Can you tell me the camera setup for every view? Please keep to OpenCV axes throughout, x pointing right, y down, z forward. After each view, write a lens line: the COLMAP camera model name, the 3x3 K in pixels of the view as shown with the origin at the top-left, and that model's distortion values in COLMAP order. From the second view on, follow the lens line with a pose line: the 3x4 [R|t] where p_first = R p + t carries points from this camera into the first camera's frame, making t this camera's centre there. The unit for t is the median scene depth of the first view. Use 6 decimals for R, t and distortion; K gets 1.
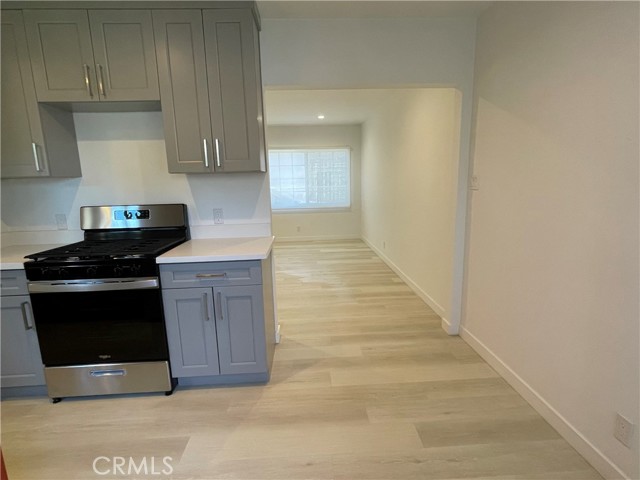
lens RADIAL K [[334.9, 0, 324.1], [0, 334.9, 235.6], [0, 0, 1]] dist [-0.001745, 0.000837]
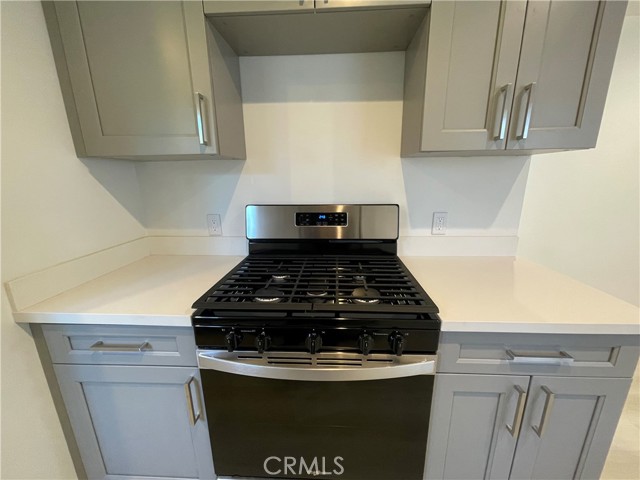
lens RADIAL K [[260.2, 0, 322.6], [0, 260.2, 238.2], [0, 0, 1]] dist [-0.001792, -0.000299]
pose [[0.994321, 0.038617, -0.099167, -0.590417], [-0.031167, 0.996651, 0.075605, -0.072641], [0.101755, -0.072085, 0.992194, 0.558893]]
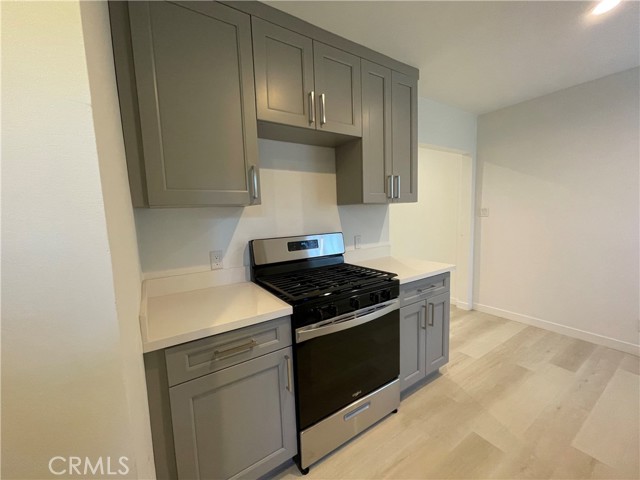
lens RADIAL K [[260.2, 0, 320.4], [0, 260.2, 236.7], [0, 0, 1]] dist [-0.001792, -0.000299]
pose [[0.864257, -0.051478, 0.500410, -1.038954], [0.097983, 0.992925, -0.067082, -0.035510], [-0.493416, 0.107008, 0.863186, 0.358746]]
